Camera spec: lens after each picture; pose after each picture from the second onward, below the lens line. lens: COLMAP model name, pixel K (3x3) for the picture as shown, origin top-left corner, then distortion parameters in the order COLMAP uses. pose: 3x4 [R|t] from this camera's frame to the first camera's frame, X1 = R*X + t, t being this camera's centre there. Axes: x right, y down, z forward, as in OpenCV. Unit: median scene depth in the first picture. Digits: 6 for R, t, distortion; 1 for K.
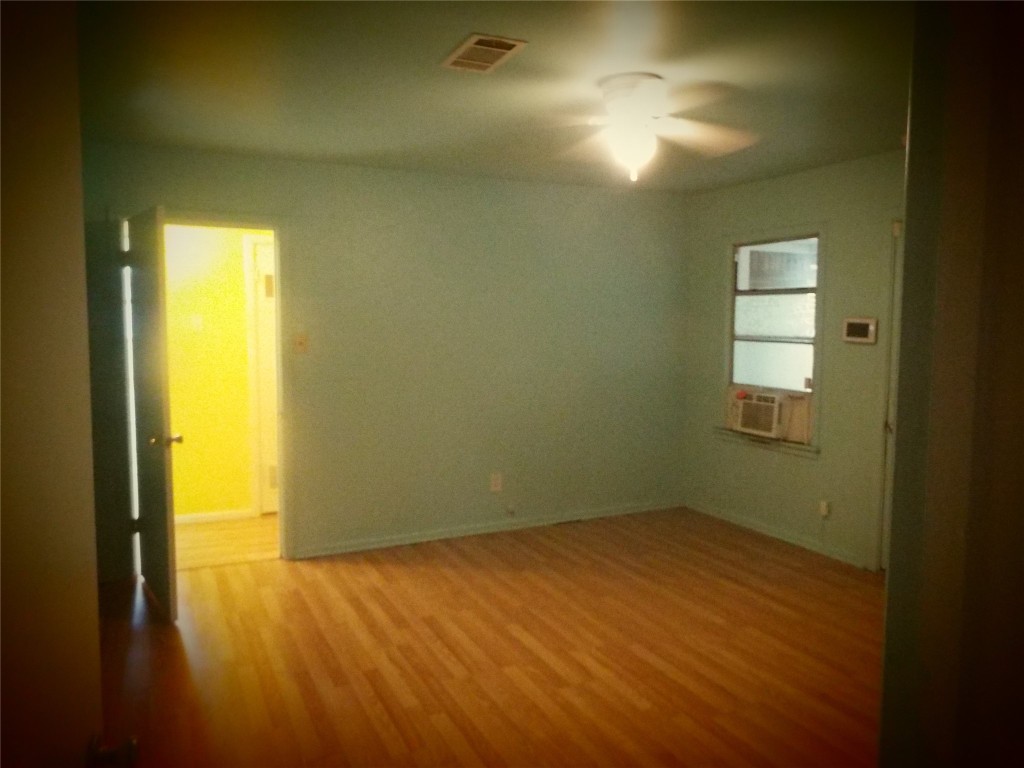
lens RADIAL K [[746.1, 0, 512.0], [0, 746.1, 382.8], [0, 0, 1]] dist [-0.014918, 0.012344]
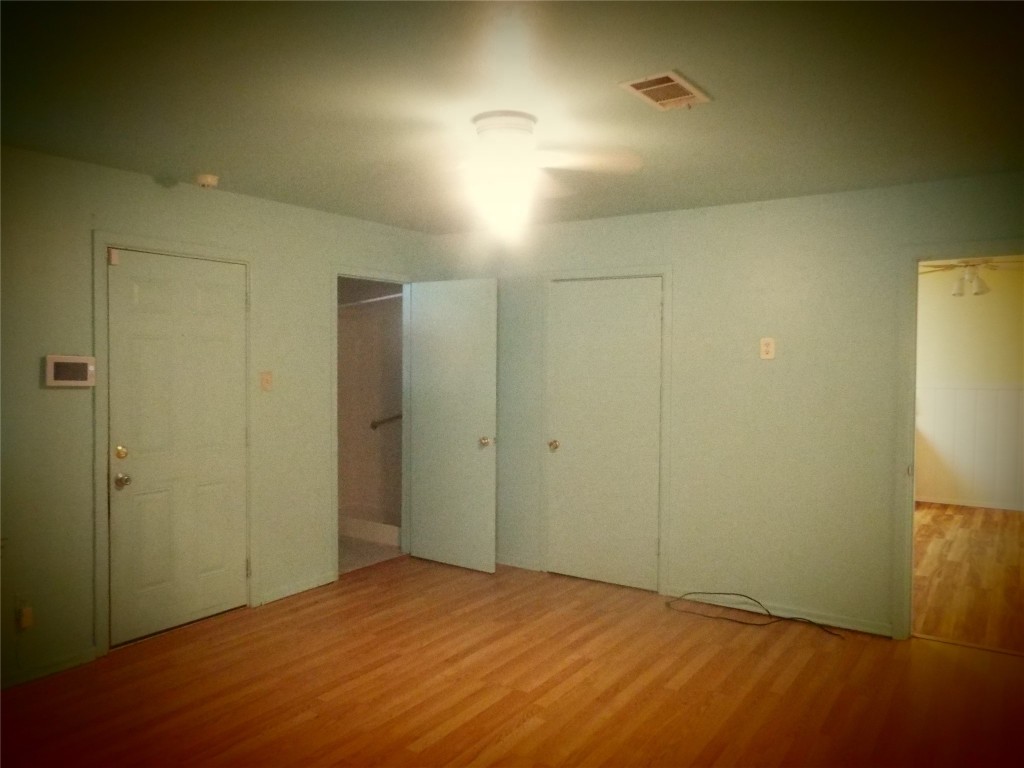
lens RADIAL K [[746.1, 0, 511.4], [0, 746.1, 386.0], [0, 0, 1]] dist [-0.014918, 0.012344]
pose [[-0.497237, -0.036881, 0.866831, -0.474663], [0.073917, 0.993663, 0.084678, -0.089431], [-0.864460, 0.106178, -0.491360, 1.000418]]
